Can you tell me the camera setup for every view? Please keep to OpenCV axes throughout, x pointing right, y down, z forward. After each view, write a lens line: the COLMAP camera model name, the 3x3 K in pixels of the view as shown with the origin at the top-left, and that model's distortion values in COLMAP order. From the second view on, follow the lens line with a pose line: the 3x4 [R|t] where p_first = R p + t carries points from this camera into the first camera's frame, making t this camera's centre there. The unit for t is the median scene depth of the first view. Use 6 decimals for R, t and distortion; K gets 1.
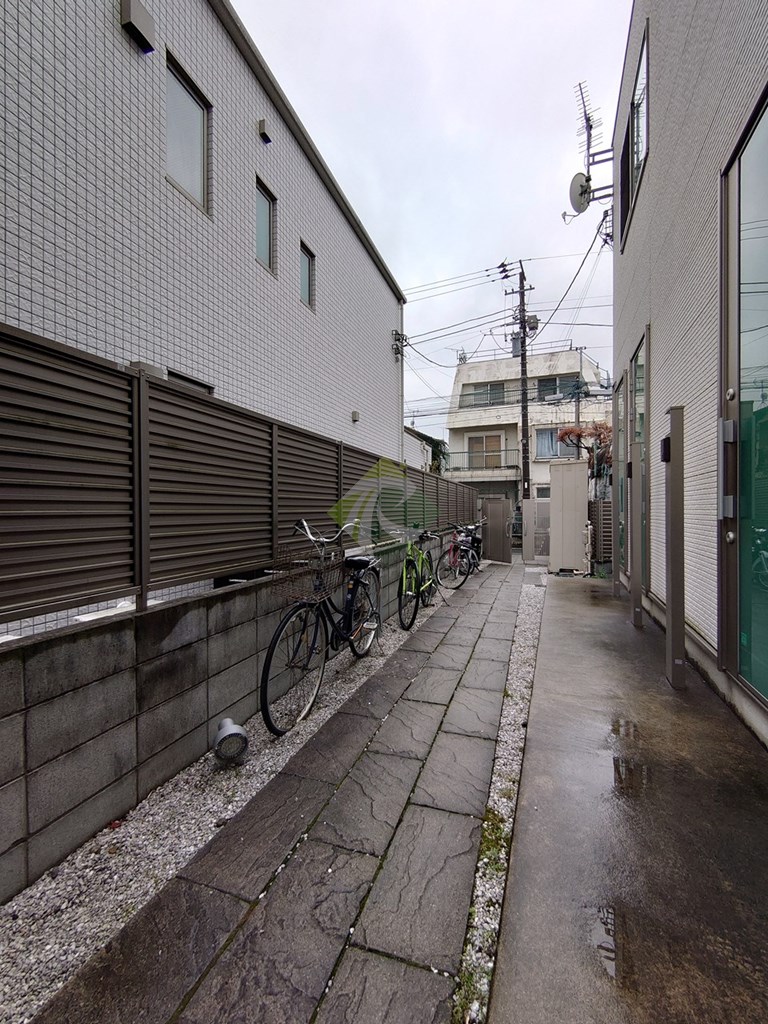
lens RADIAL K [[442.9, 0, 384.1], [0, 442.9, 512.3], [0, 0, 1]] dist [-0.003636, 0.000013]
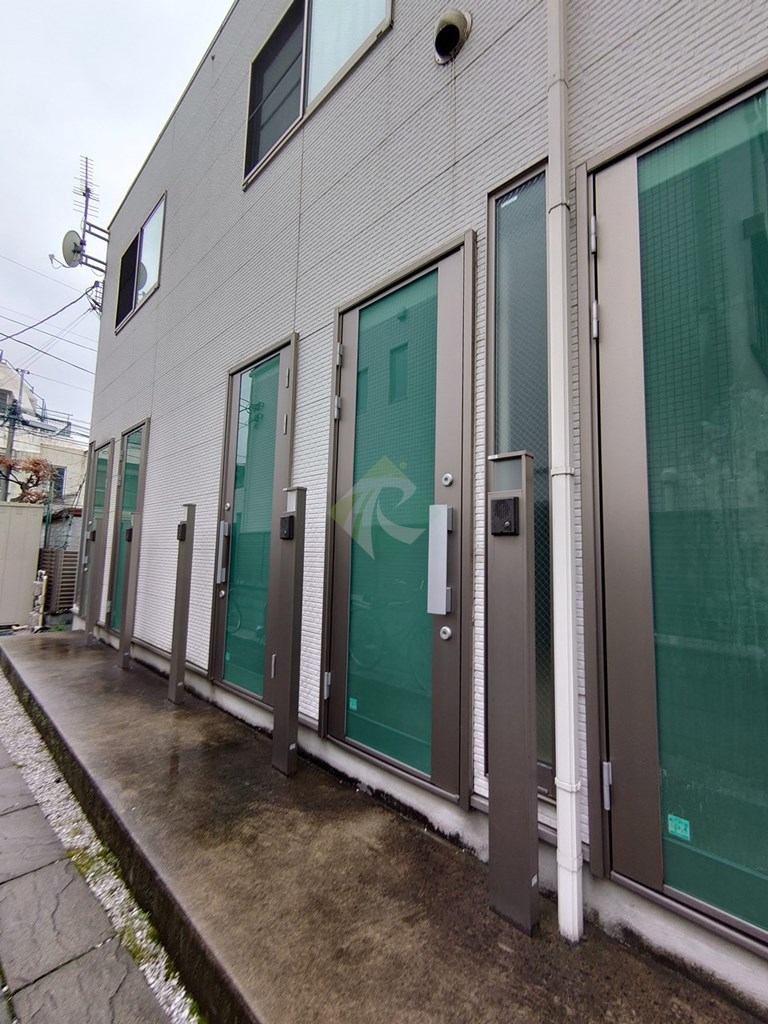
lens RADIAL K [[442.9, 0, 384.5], [0, 442.9, 512.4], [0, 0, 1]] dist [-0.003636, 0.000013]
pose [[0.398830, 0.103725, 0.911140, -0.142335], [-0.019802, 0.994325, -0.104526, -0.024290], [-0.916811, 0.023646, 0.398621, -0.058282]]
